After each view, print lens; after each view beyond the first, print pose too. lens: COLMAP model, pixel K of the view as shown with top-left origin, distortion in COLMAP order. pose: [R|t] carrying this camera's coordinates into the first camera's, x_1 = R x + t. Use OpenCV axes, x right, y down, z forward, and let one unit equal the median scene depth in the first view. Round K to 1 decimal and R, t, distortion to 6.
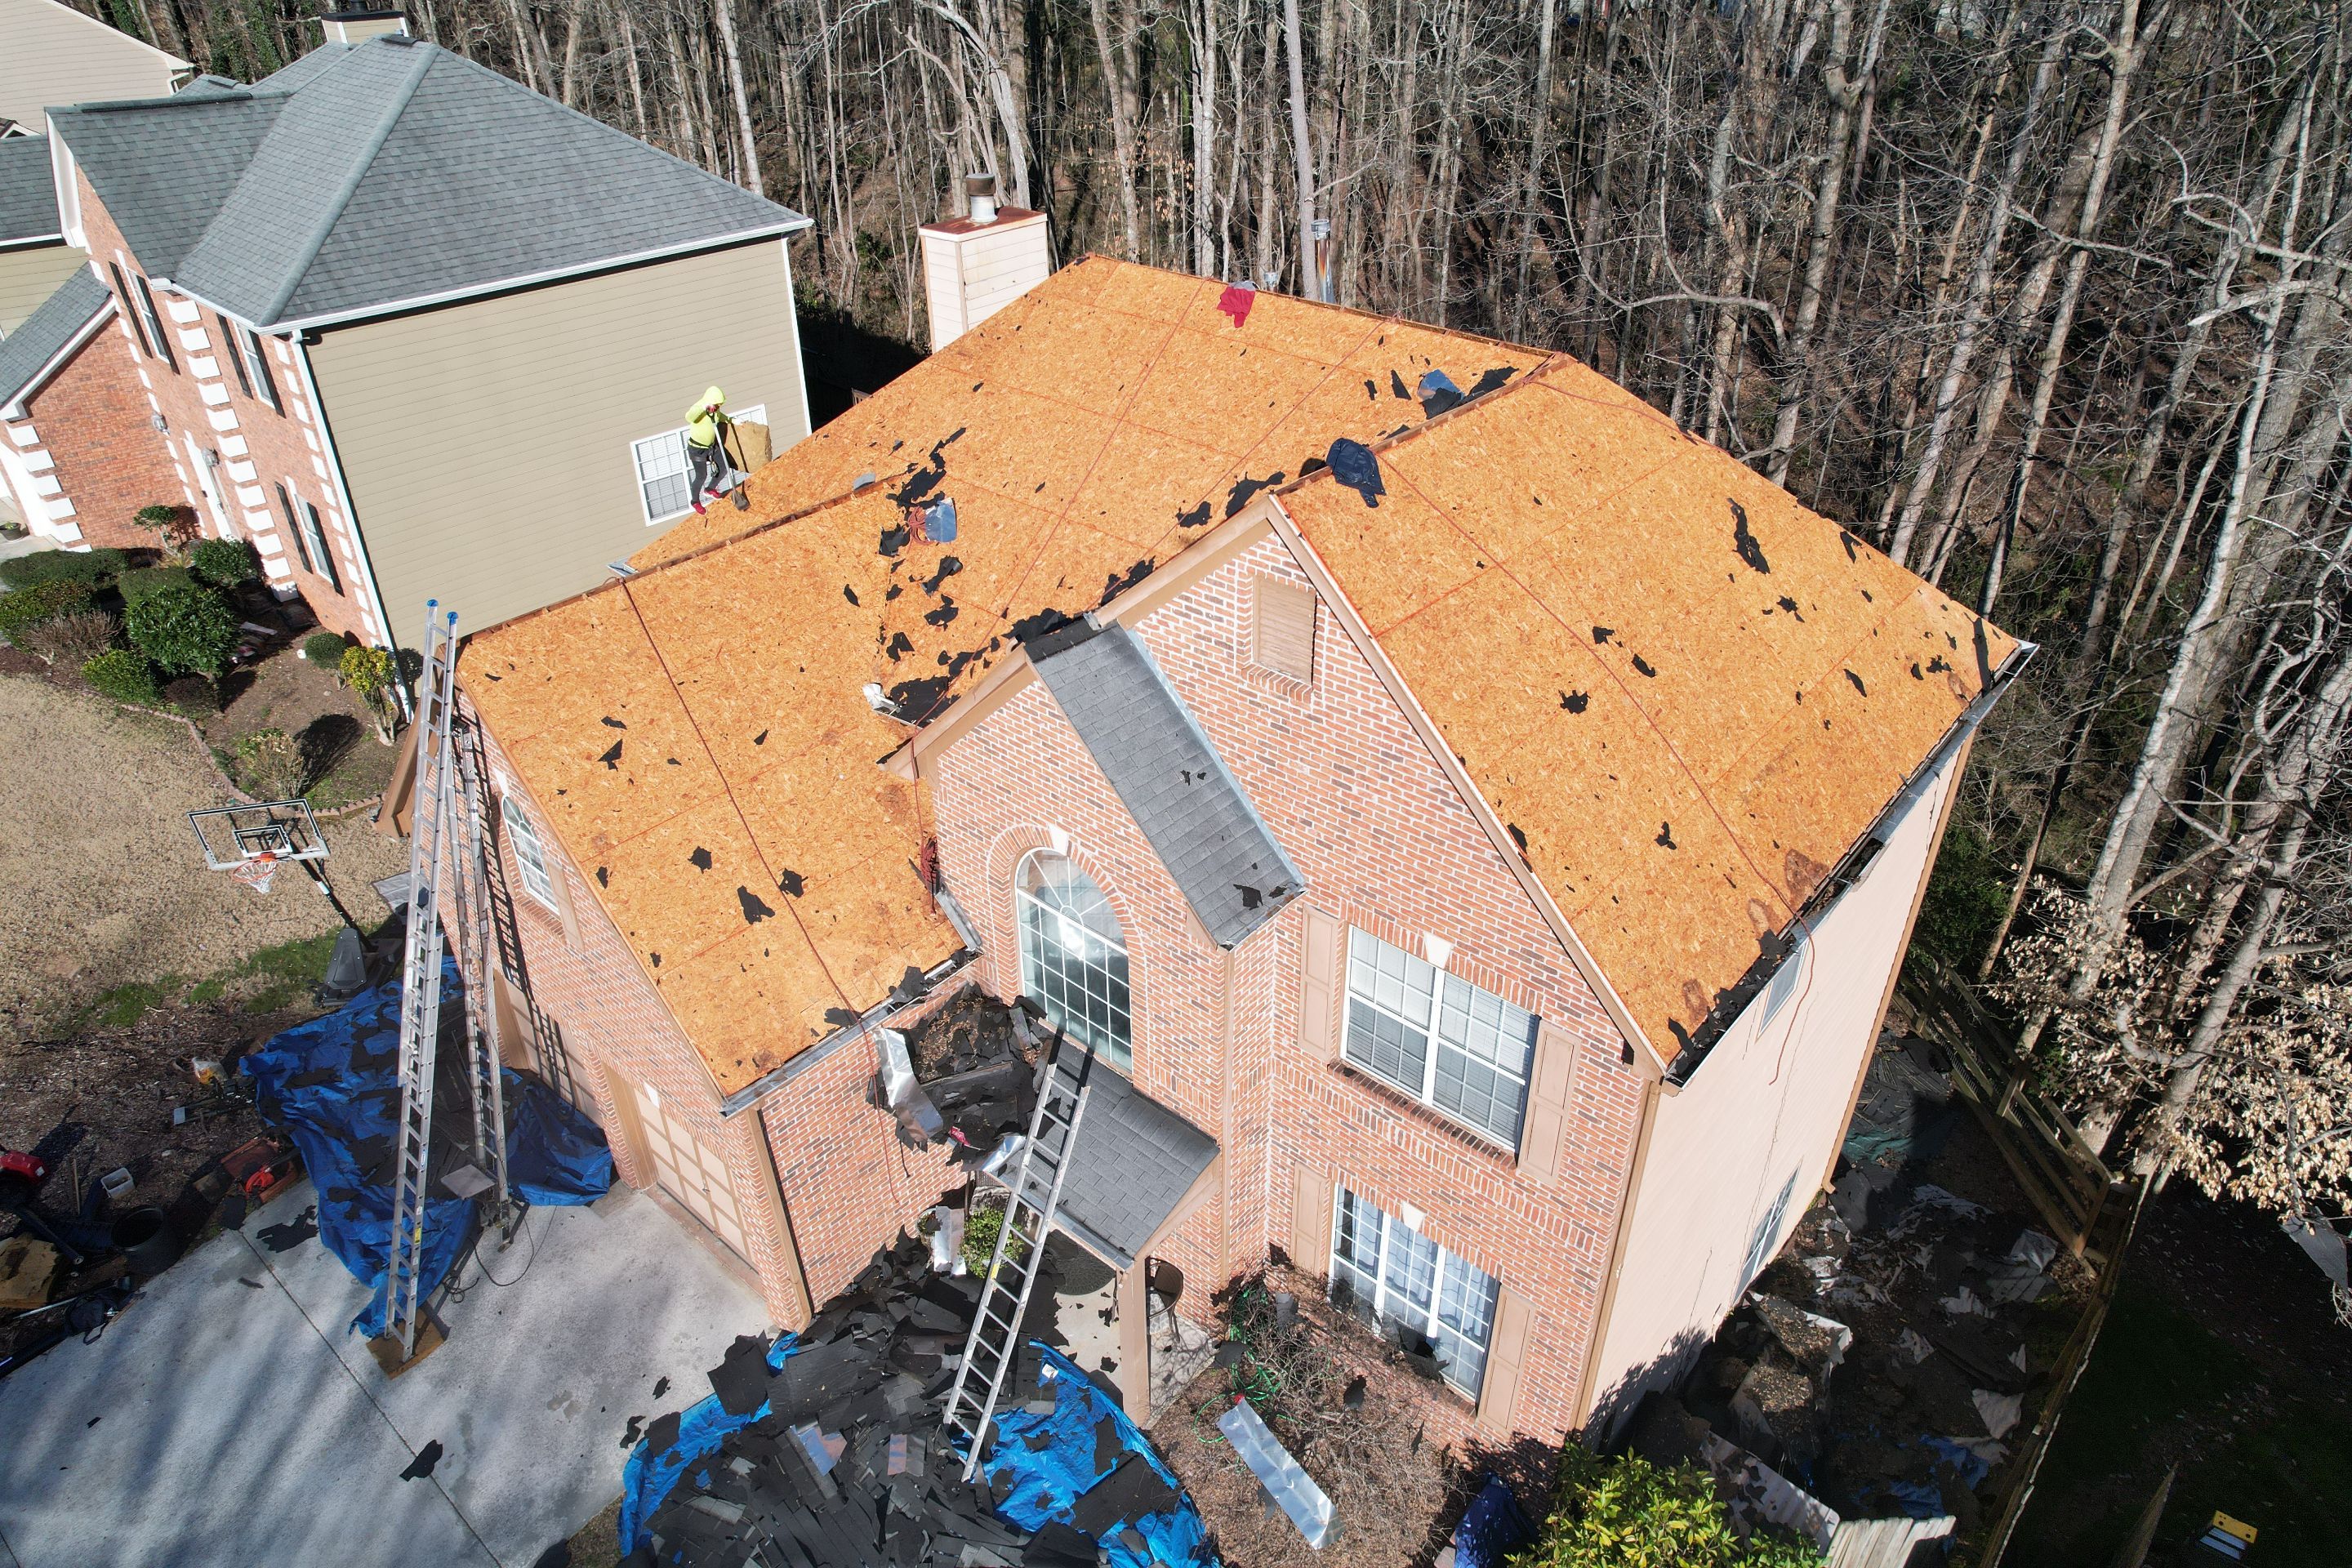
lens RADIAL K [[1495.9, 0, 1187.8], [0, 1495.9, 781.4], [0, 0, 1]] dist [-0.117503, 0.108210]
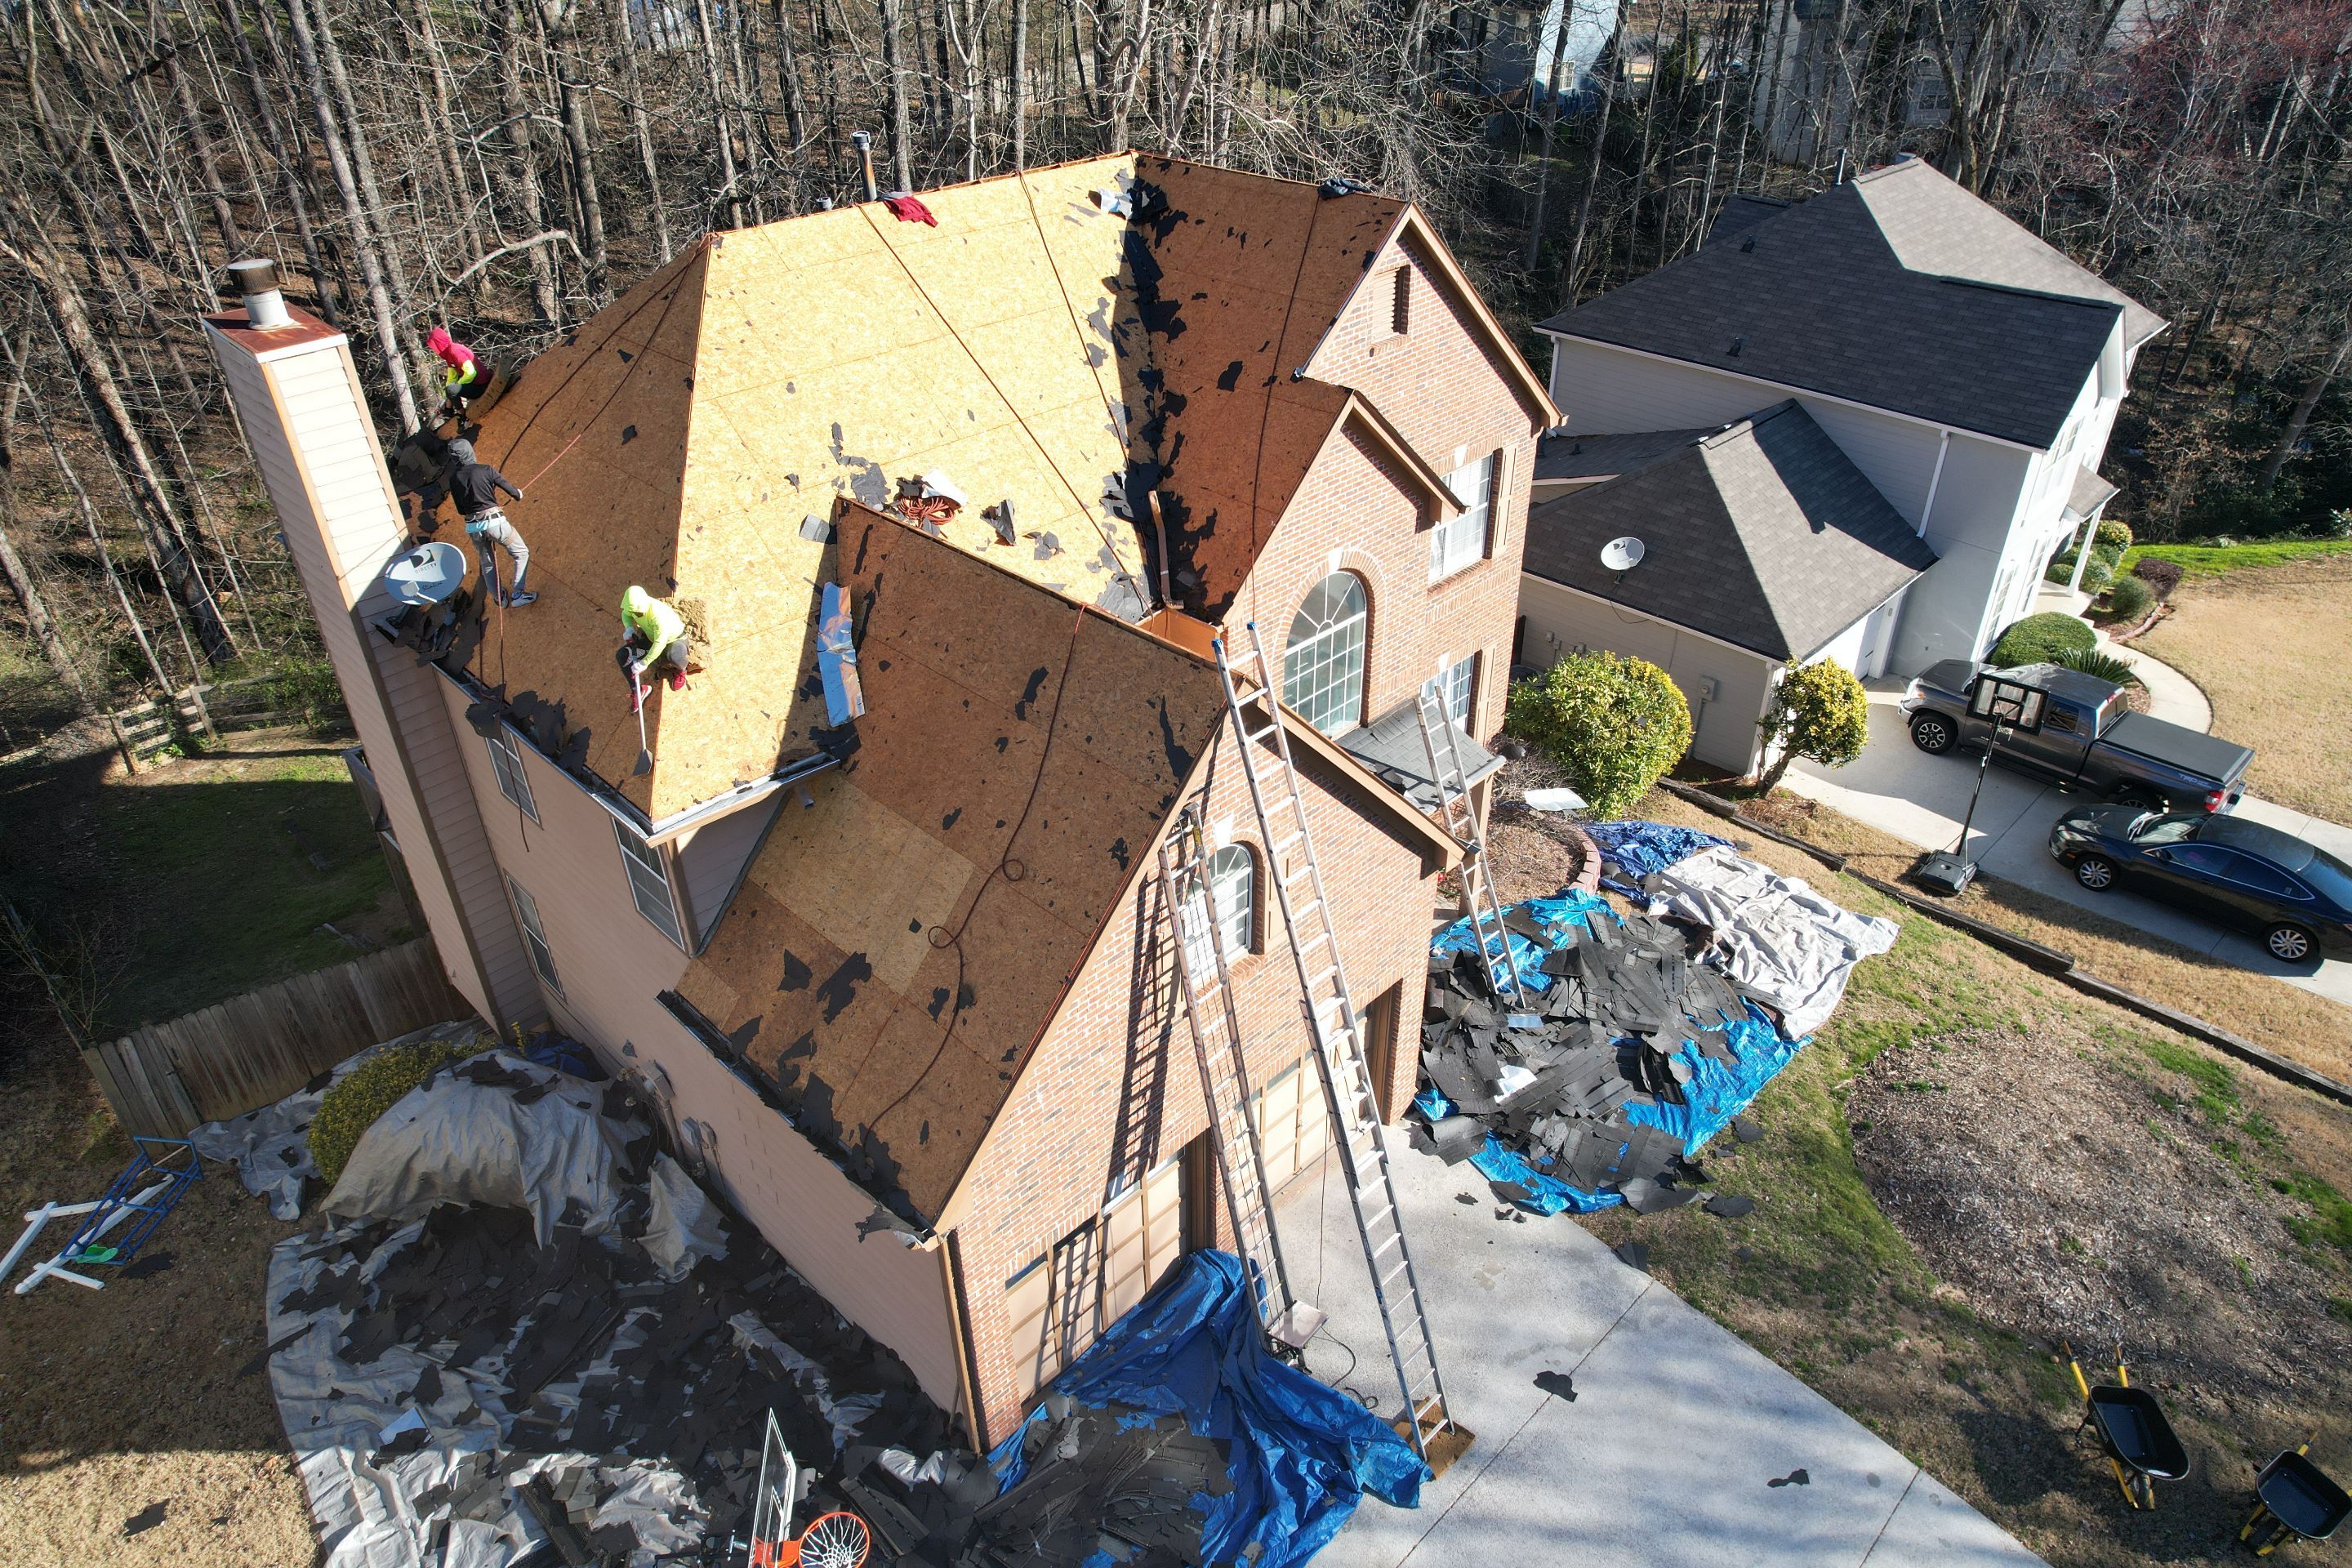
lens RADIAL K [[1495.9, 0, 1187.8], [0, 1495.9, 781.4], [0, 0, 1]] dist [-0.117503, 0.108210]
pose [[0.066269, -0.542434, 0.837481, -1.078793], [0.541888, 0.724330, 0.426267, -0.370597], [-0.837834, 0.425572, 0.341938, 0.639998]]
